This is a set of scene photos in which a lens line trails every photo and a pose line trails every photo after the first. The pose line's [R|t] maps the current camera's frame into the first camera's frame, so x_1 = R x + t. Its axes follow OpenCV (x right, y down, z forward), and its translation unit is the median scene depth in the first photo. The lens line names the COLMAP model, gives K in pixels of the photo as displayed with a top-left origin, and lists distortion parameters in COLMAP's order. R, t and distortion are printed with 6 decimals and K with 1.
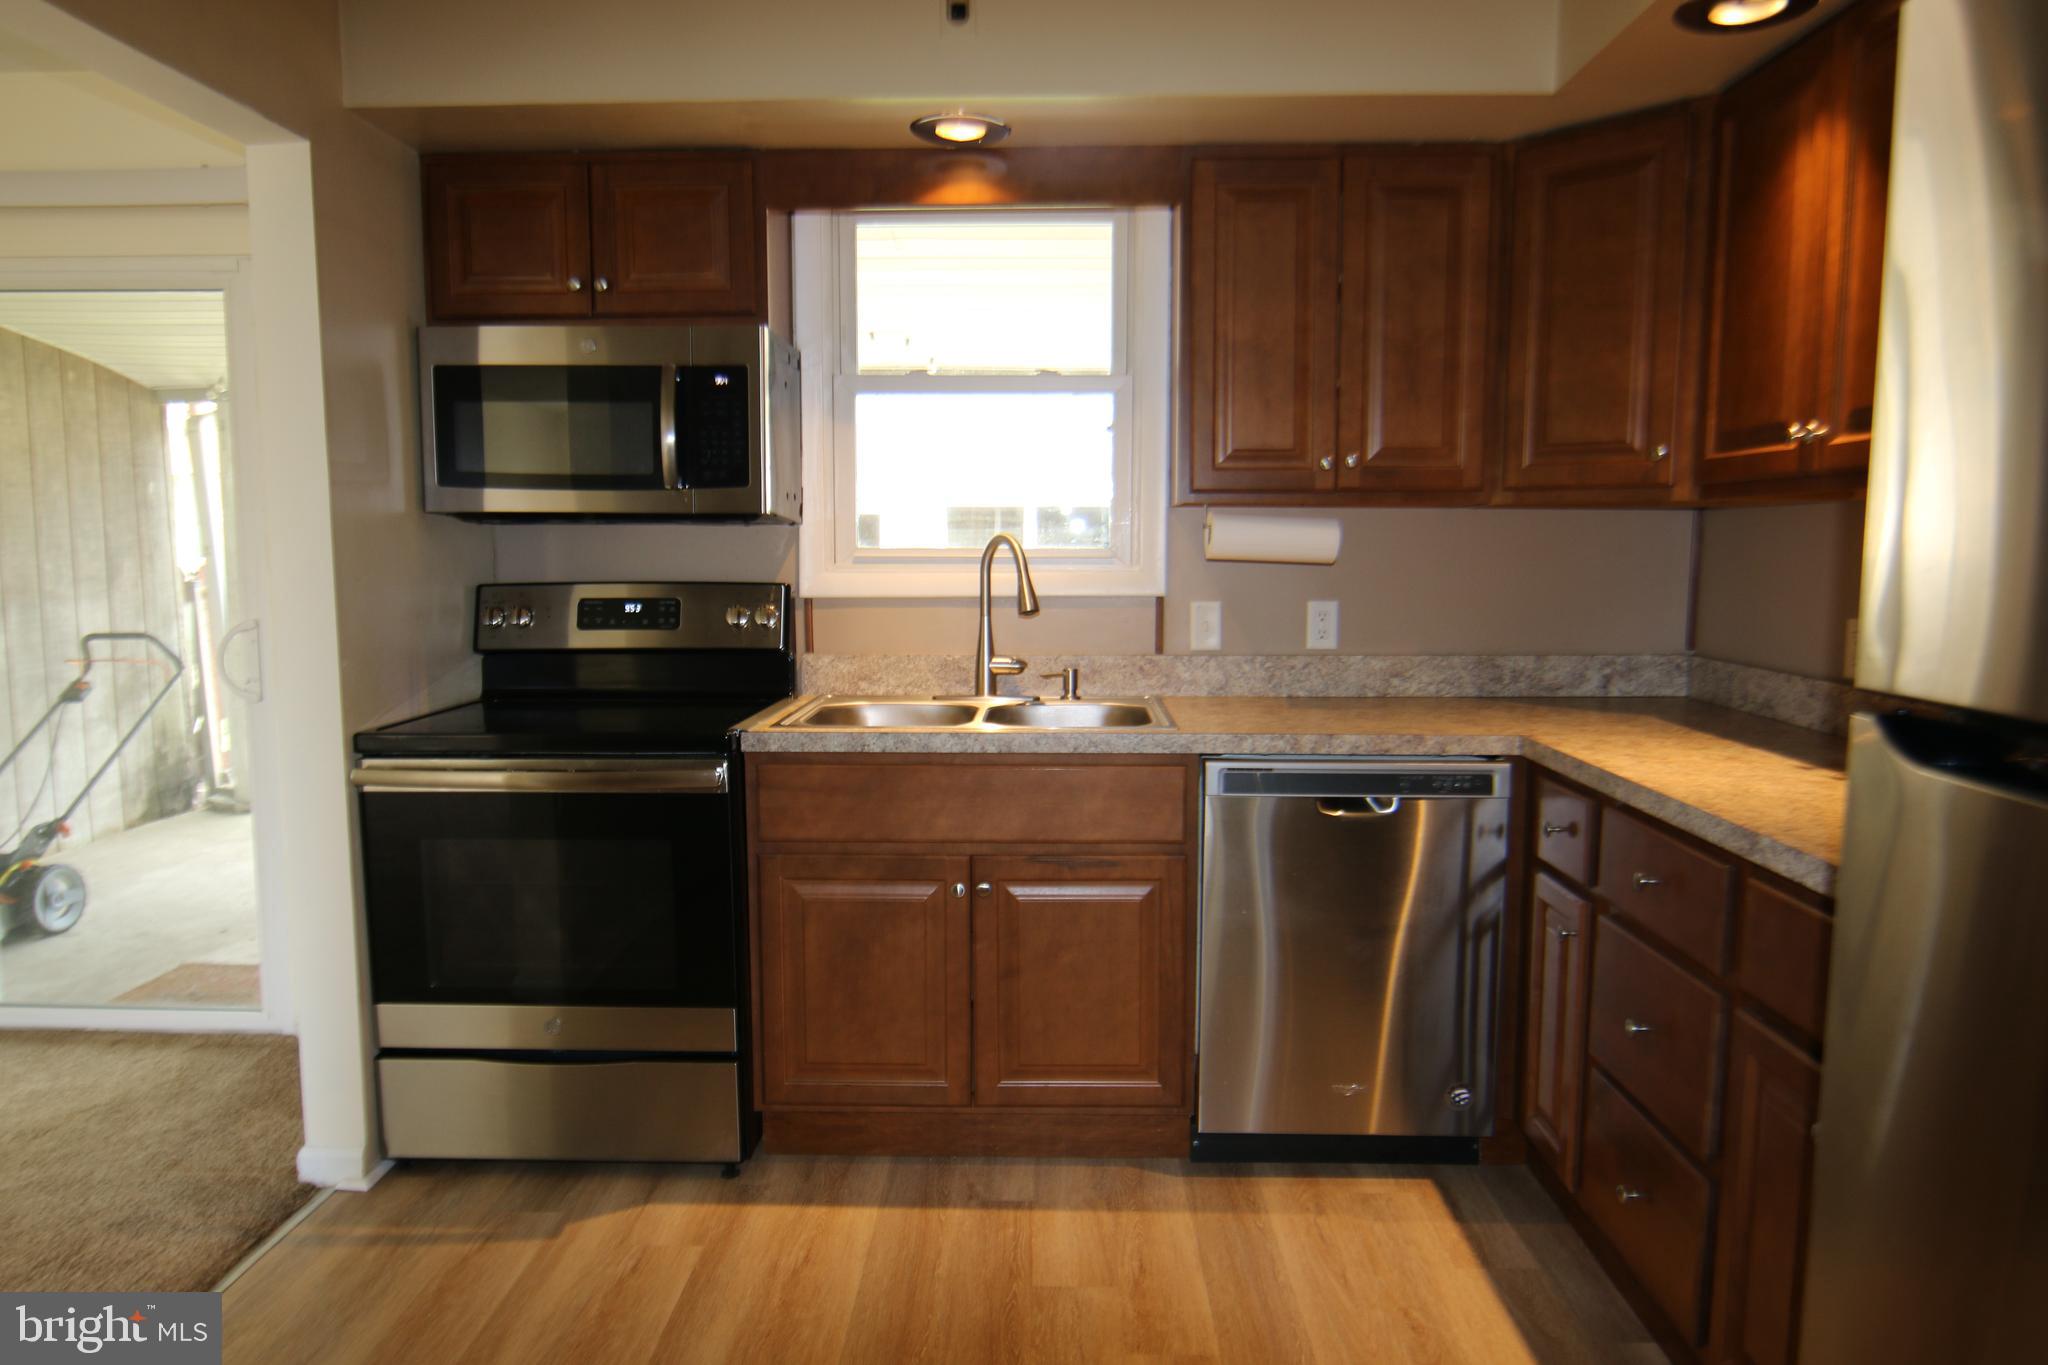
lens RADIAL K [[1295.5, 0, 1020.9], [0, 1295.5, 681.4], [0, 0, 1]] dist [-0.021251, 0.005000]
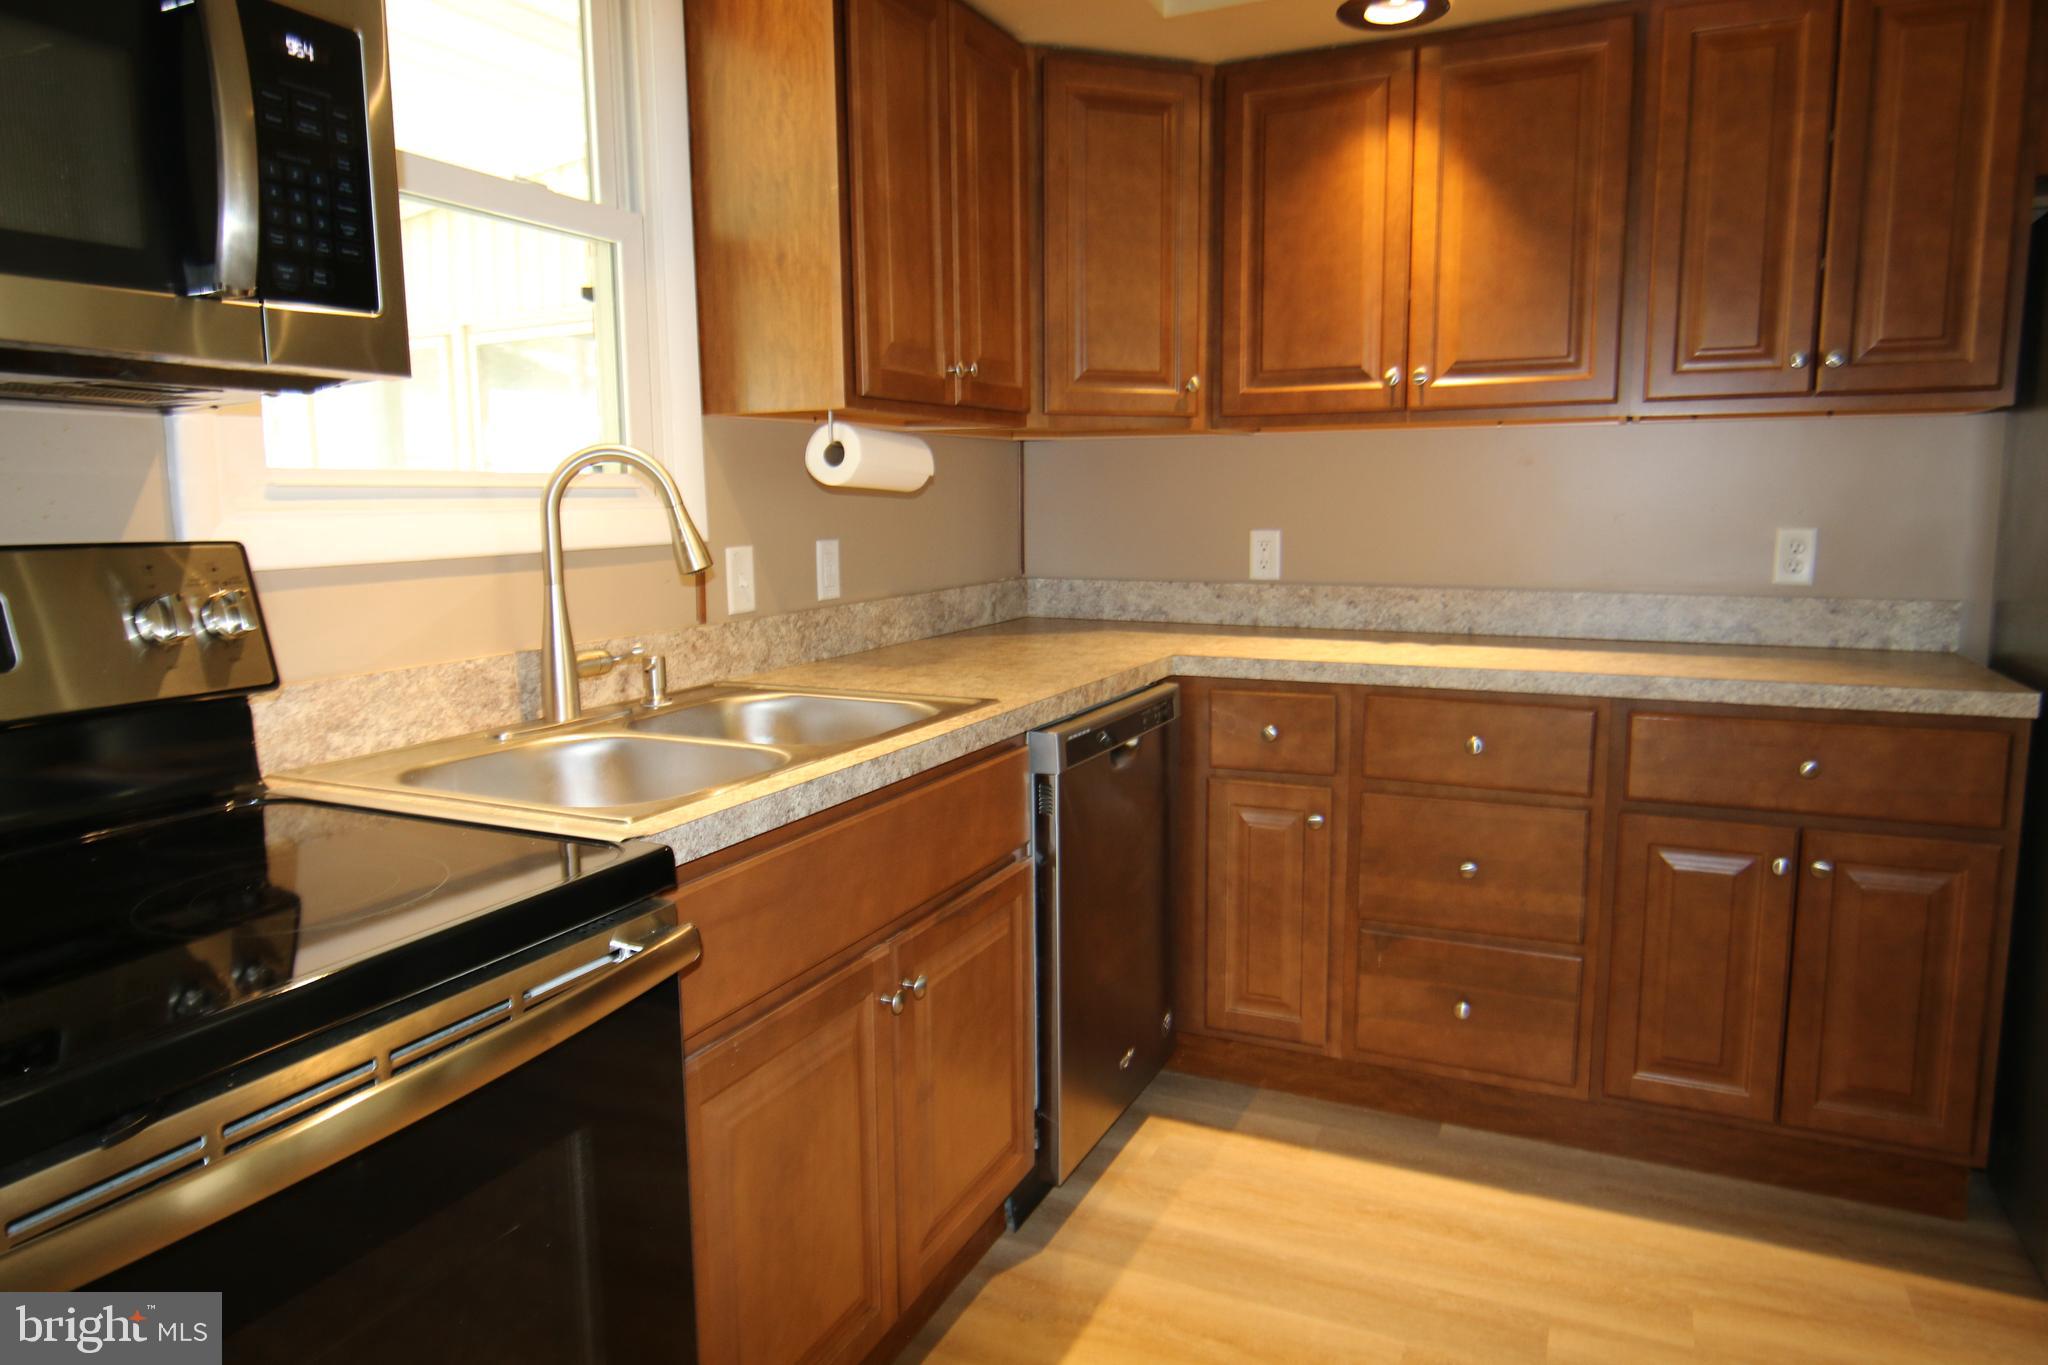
lens RADIAL K [[1295.5, 0, 1021.6], [0, 1295.5, 682.9], [0, 0, 1]] dist [-0.021251, 0.005000]
pose [[0.401653, -0.134255, 0.905898, -0.558297], [0.107659, 0.989259, 0.098875, -0.048001], [-0.909442, 0.057815, 0.411792, 0.650954]]
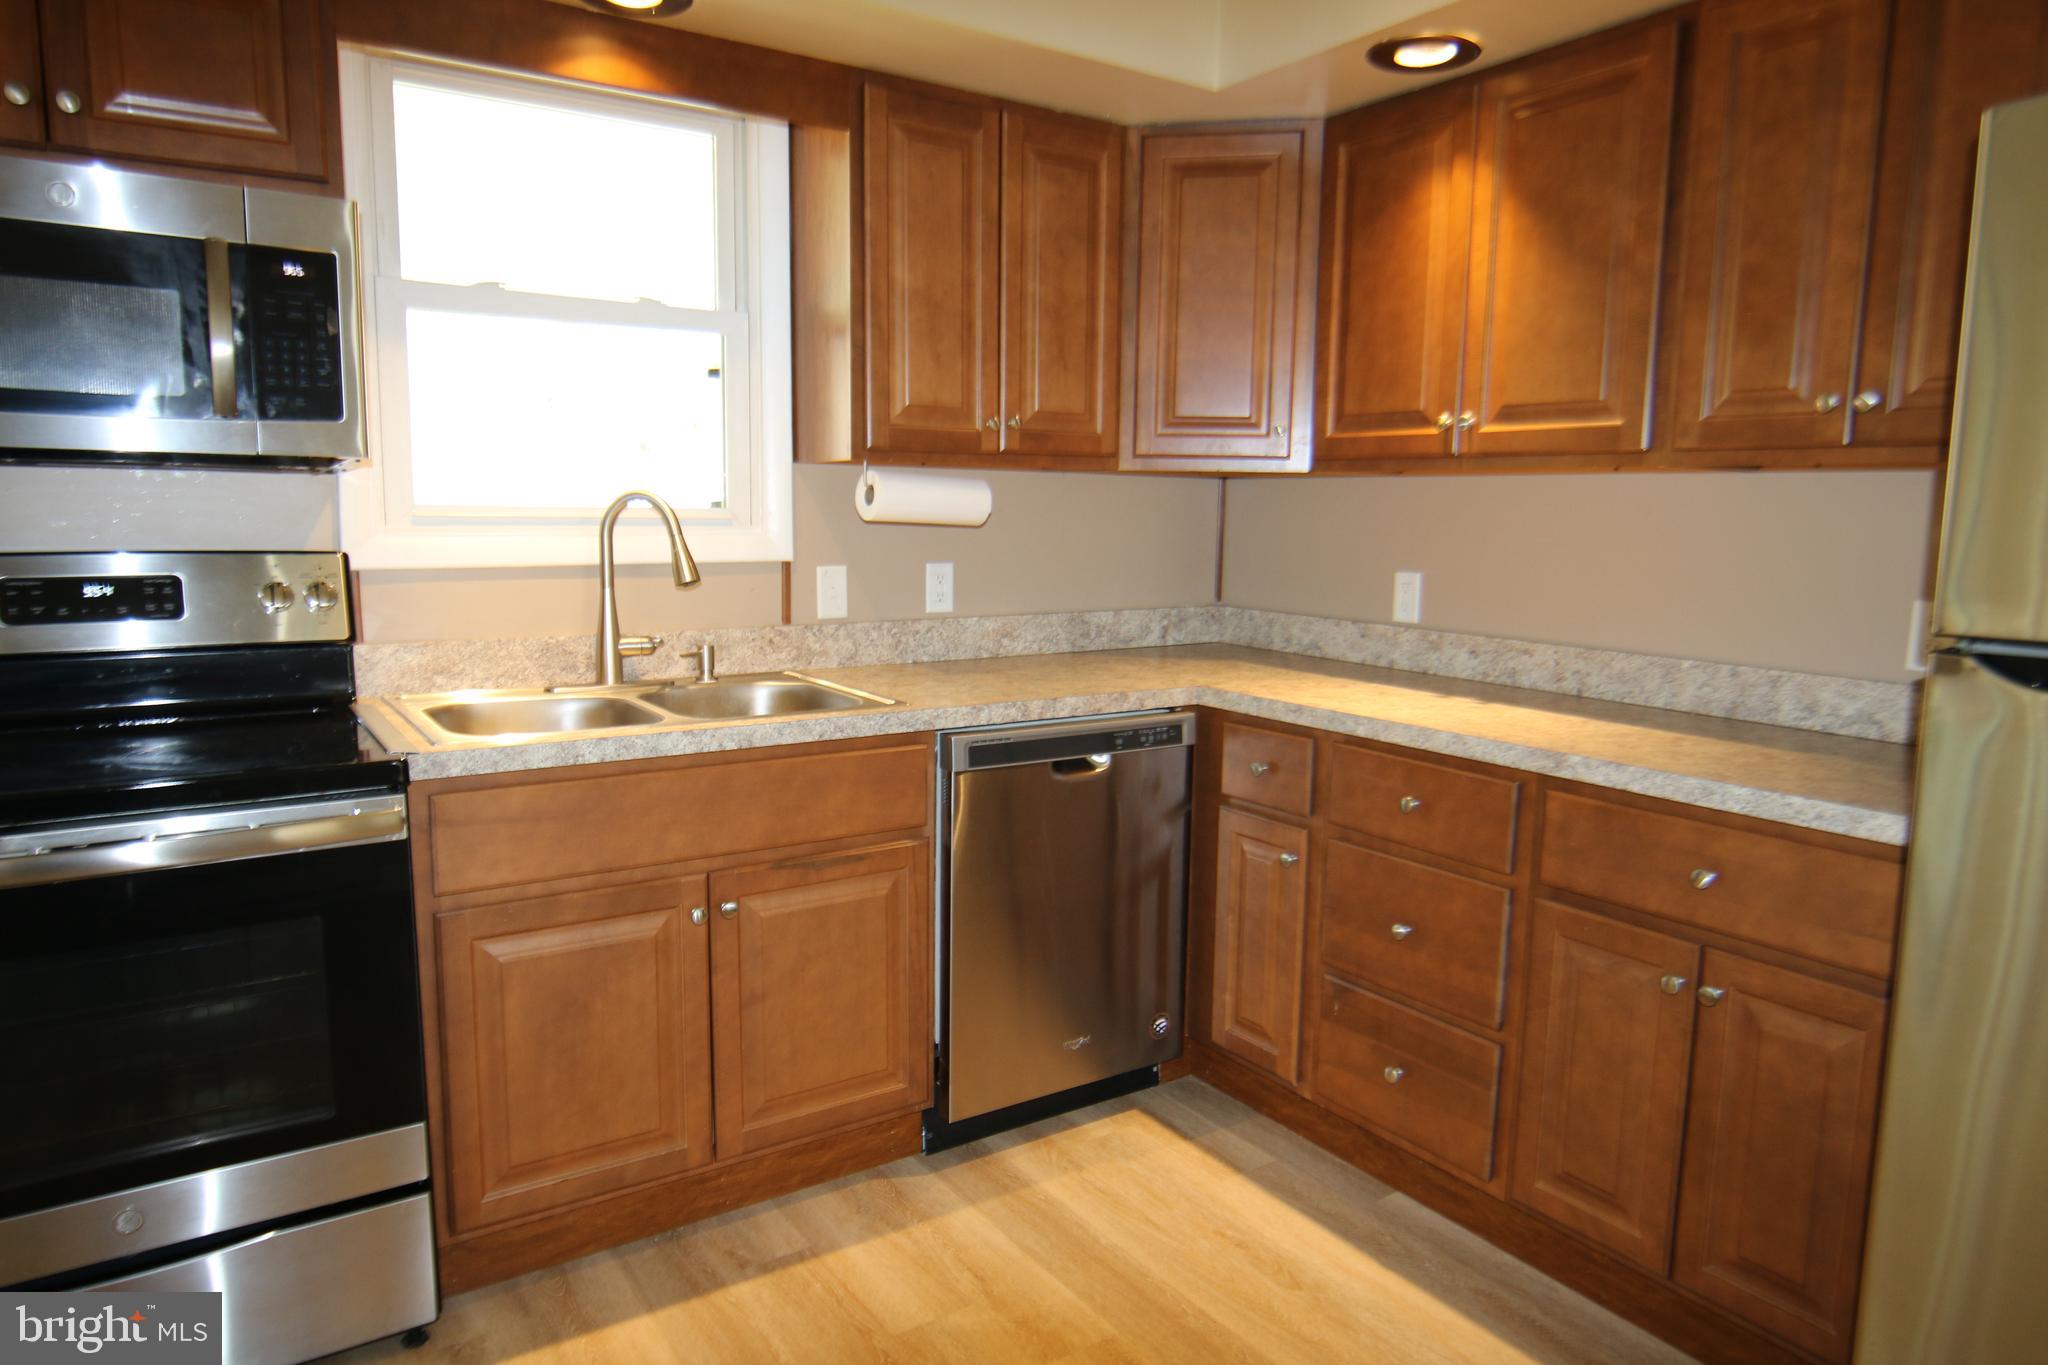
lens RADIAL K [[1295.5, 0, 1024.3], [0, 1295.5, 681.4], [0, 0, 1]] dist [-0.021251, 0.005000]
pose [[0.812844, -0.068084, 0.578489, -0.341155], [0.047964, 0.997596, 0.050015, -0.022224], [-0.580503, -0.012908, 0.814155, 0.187644]]
